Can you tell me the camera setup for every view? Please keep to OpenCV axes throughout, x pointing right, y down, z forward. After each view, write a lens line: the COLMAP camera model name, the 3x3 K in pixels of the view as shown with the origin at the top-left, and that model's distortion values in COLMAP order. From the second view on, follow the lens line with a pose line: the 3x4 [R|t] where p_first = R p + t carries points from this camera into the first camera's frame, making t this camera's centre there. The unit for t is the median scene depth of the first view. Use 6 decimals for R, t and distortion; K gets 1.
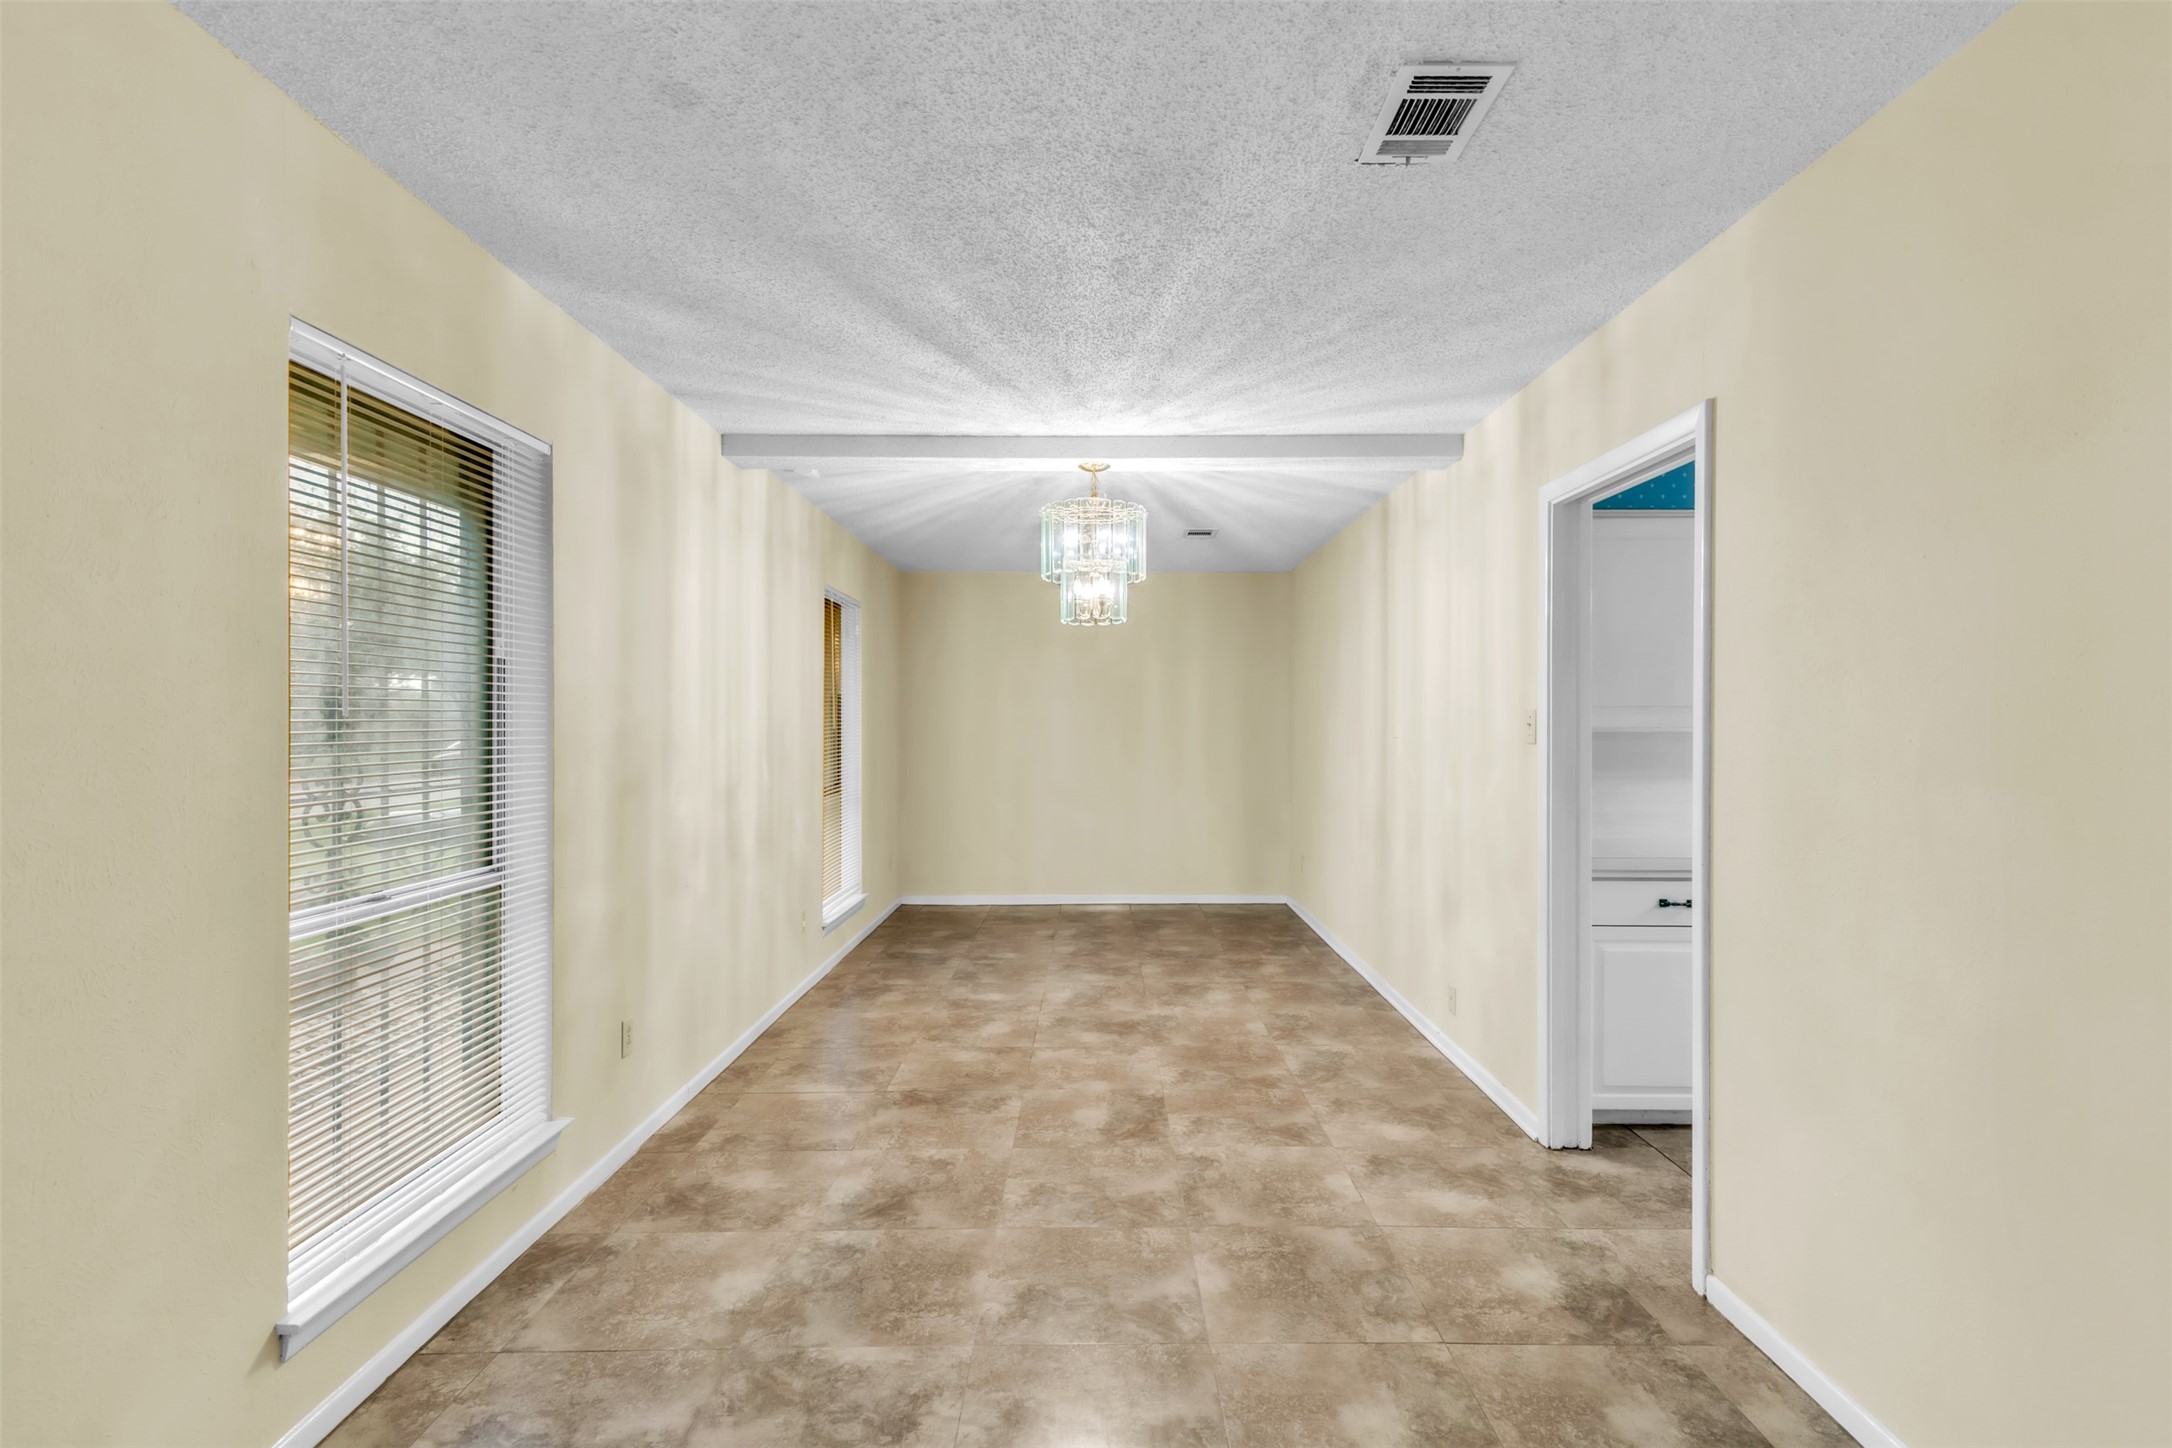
lens RADIAL K [[1032.4, 0, 1102.4], [0, 1032.4, 726.7], [0, 0, 1]] dist [0.008781, -0.000371]
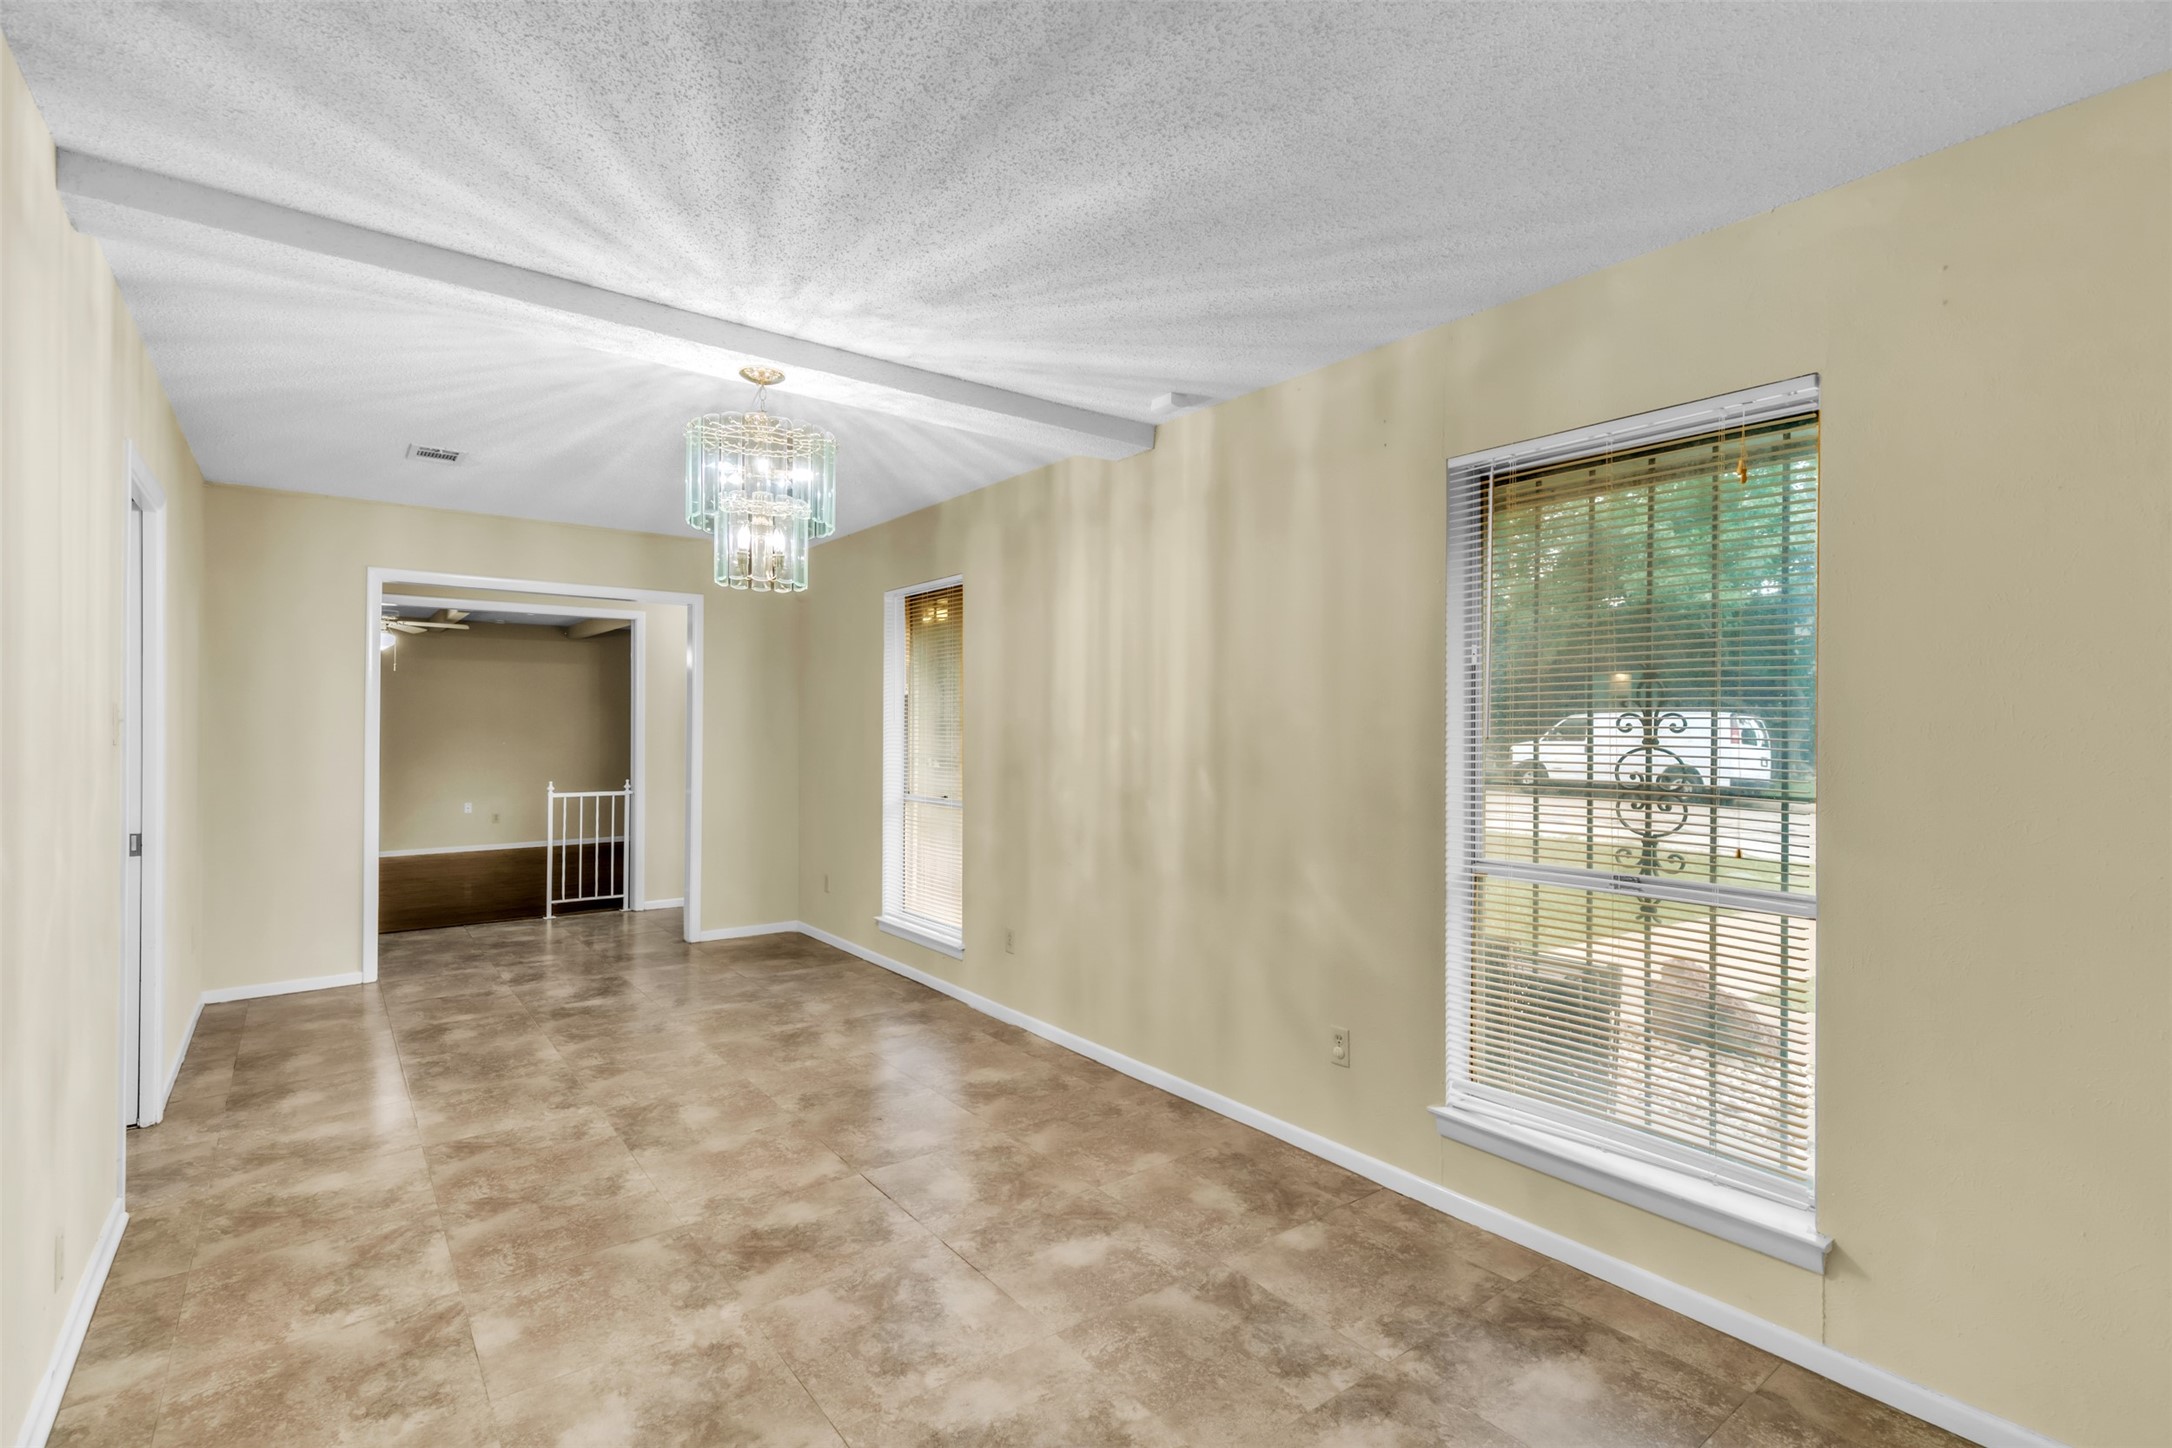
lens RADIAL K [[1032.4, 0, 1102.4], [0, 1032.4, 726.7], [0, 0, 1]] dist [0.008781, -0.000371]
pose [[-0.800358, -0.004015, -0.599509, 0.246100], [-0.007393, 0.999968, 0.003172, -0.003777], [0.599477, 0.006971, -0.800362, 1.794678]]
